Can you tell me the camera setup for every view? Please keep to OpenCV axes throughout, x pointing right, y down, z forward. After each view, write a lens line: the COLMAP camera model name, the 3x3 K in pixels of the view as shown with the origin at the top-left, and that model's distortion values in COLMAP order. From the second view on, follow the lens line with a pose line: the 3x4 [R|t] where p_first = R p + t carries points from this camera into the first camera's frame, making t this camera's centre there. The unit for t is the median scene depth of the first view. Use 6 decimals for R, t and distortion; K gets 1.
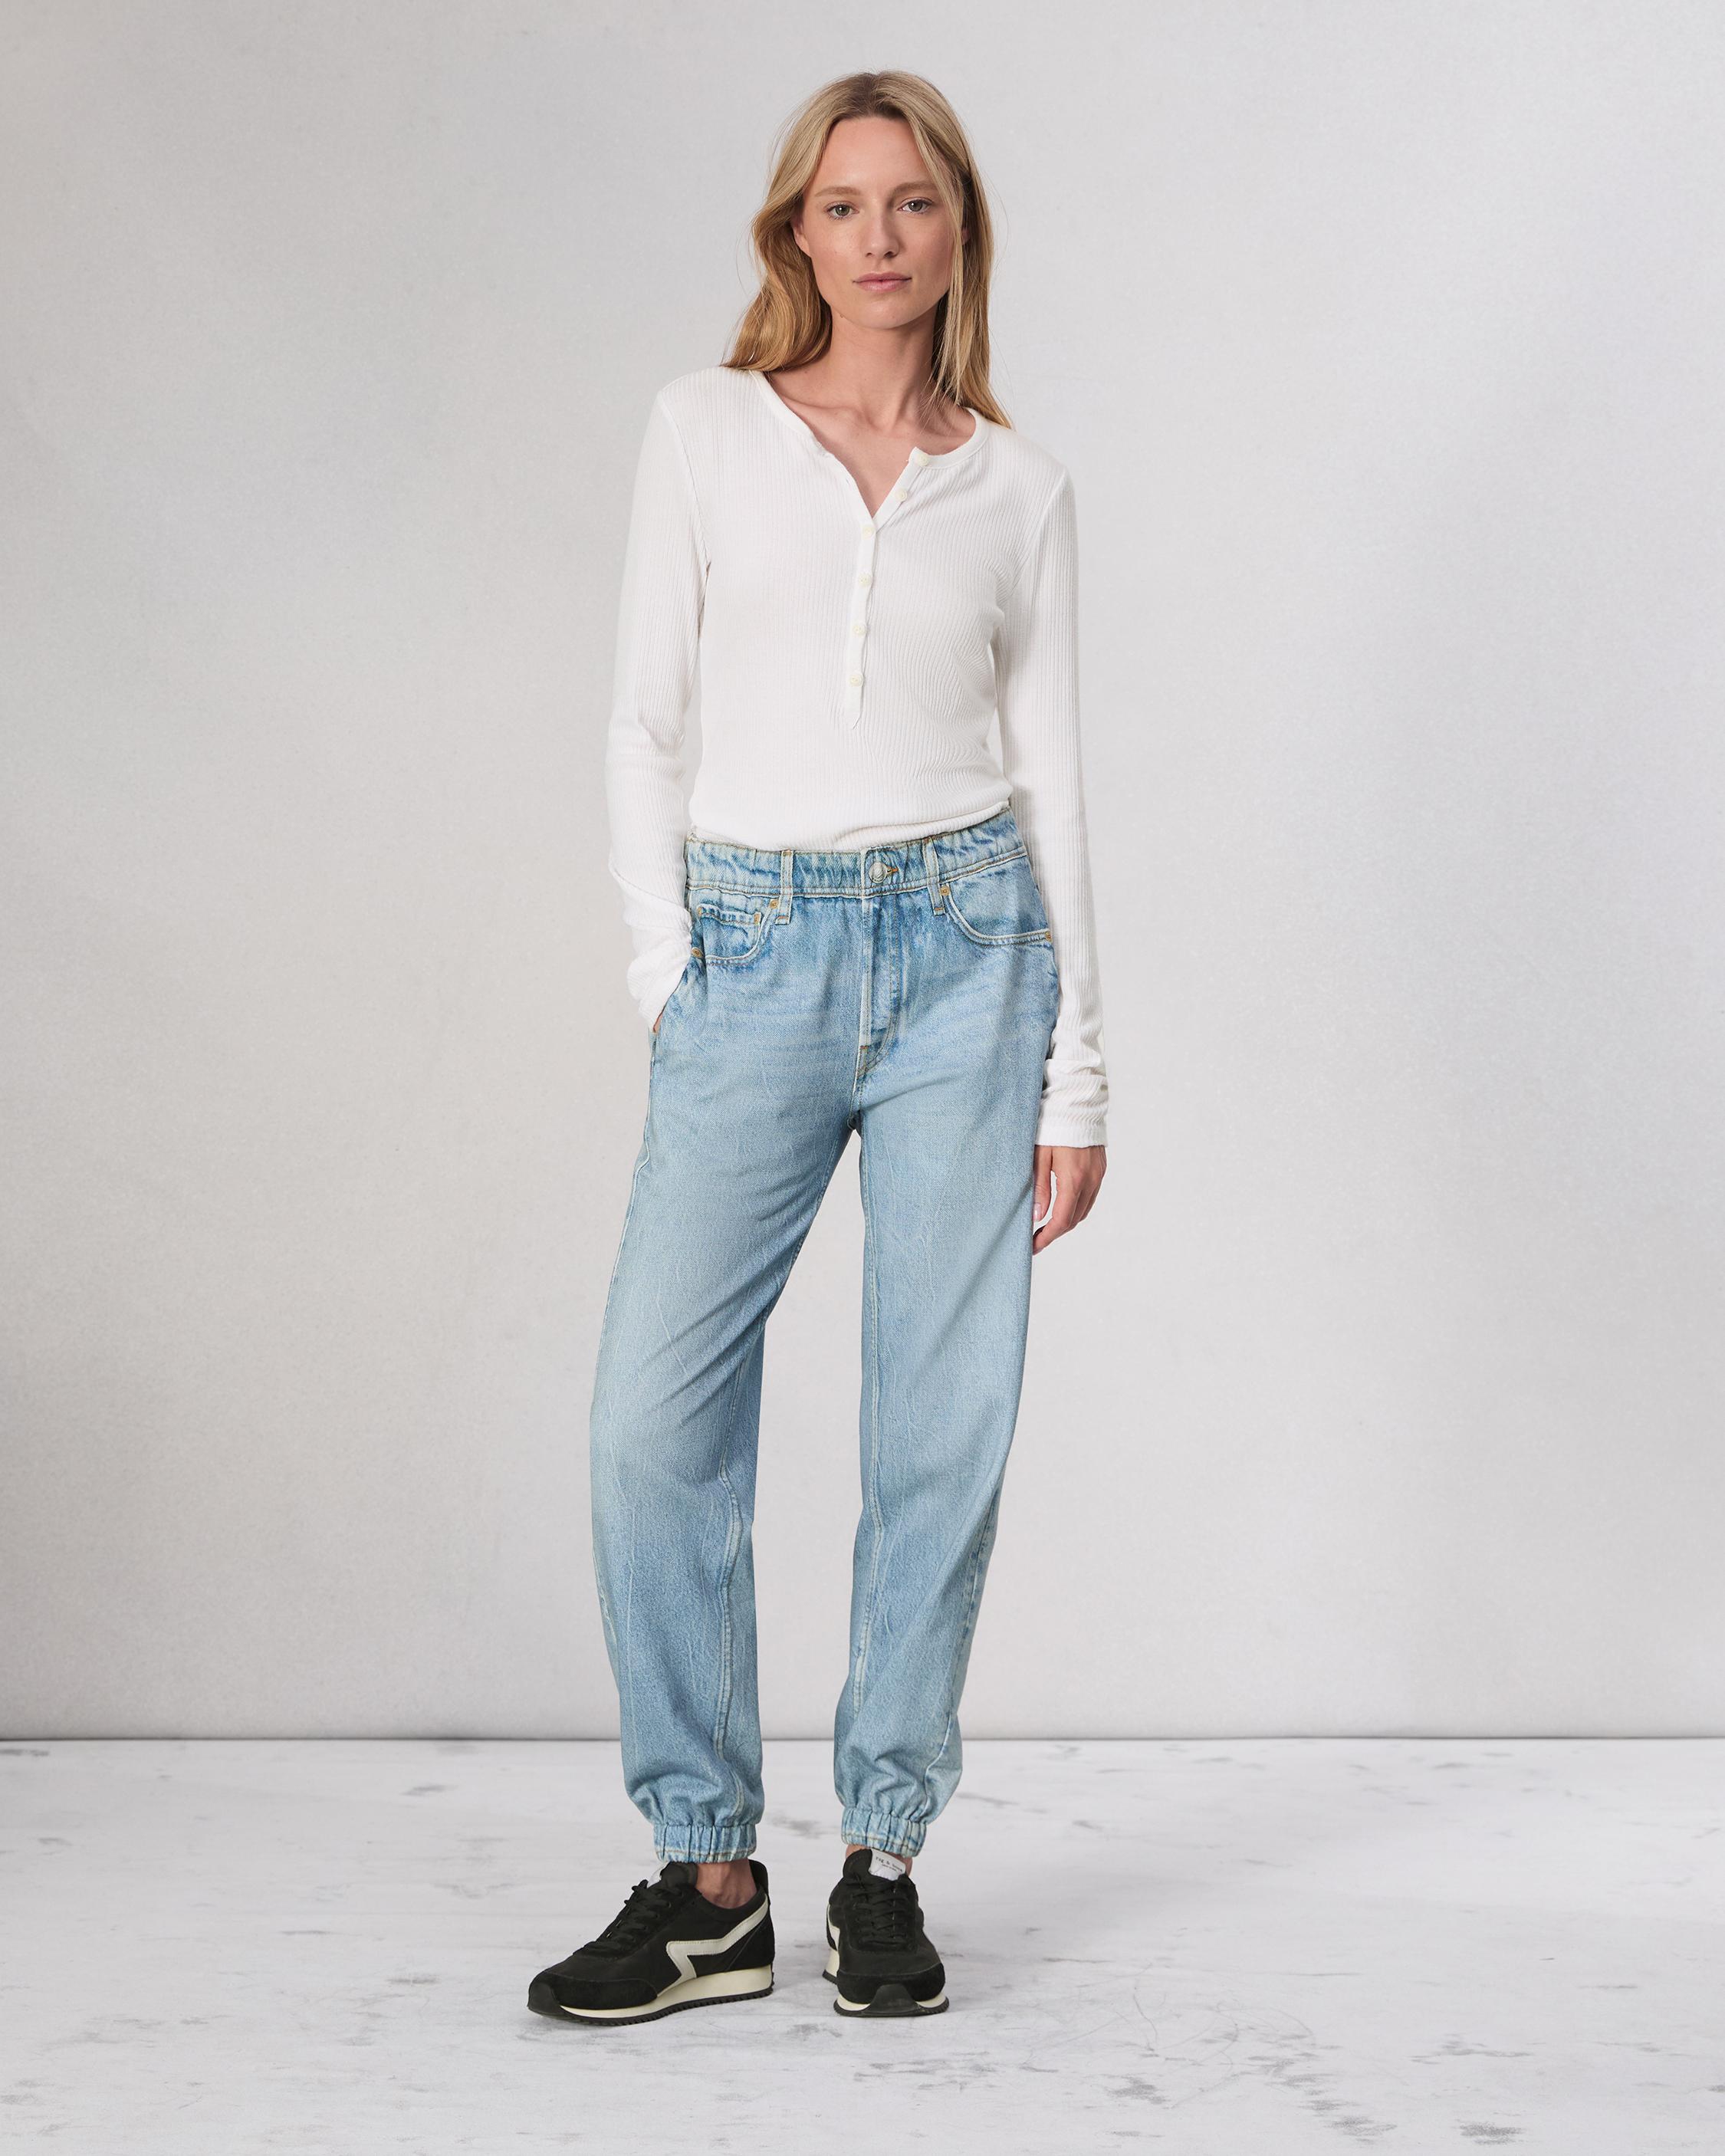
lens RADIAL K [[6390.6, 0, 846.5], [0, 6390.6, 1078.8], [0, 0, 1]] dist [0.076195, 0.000000]
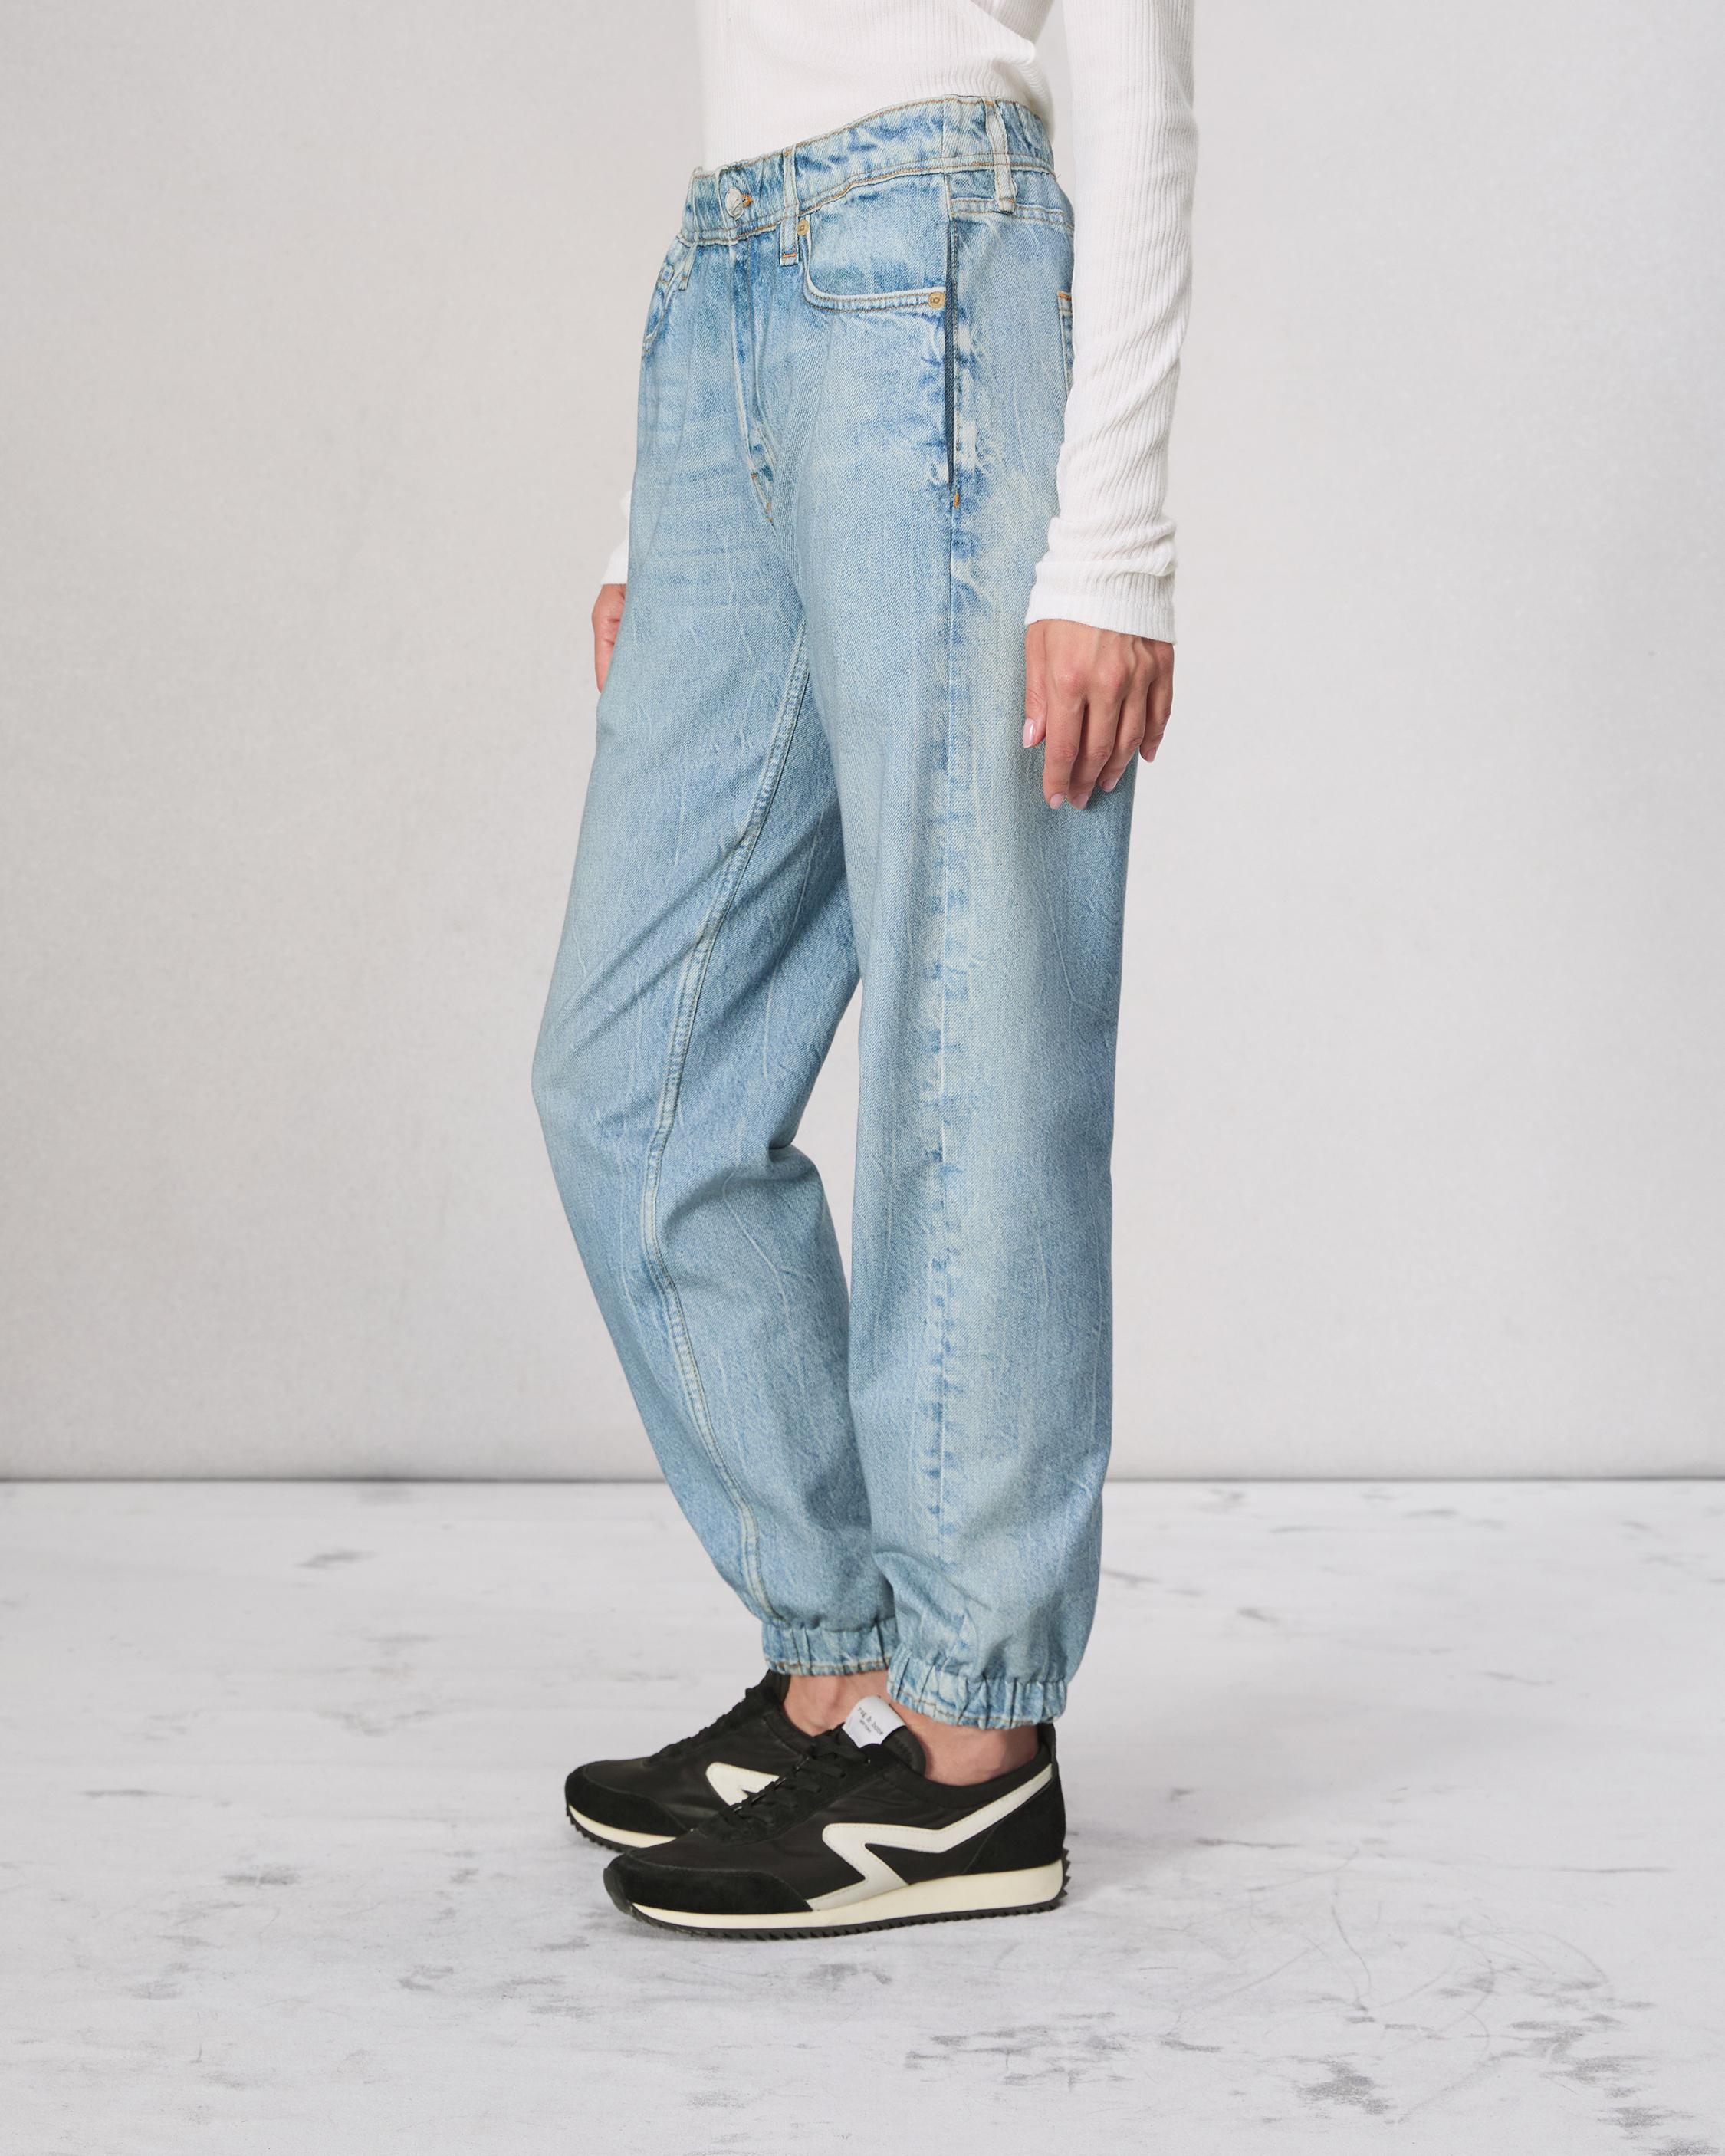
lens RADIAL K [[6390.6, 0, 854.6], [0, 6390.6, 1075.3], [0, 0, 1]] dist [0.076195, 0.000000]
pose [[0.999786, -0.001425, -0.020624, 0.008243], [0.002678, 0.998145, 0.060831, 0.014666], [0.020499, -0.060873, 0.997935, 0.312192]]
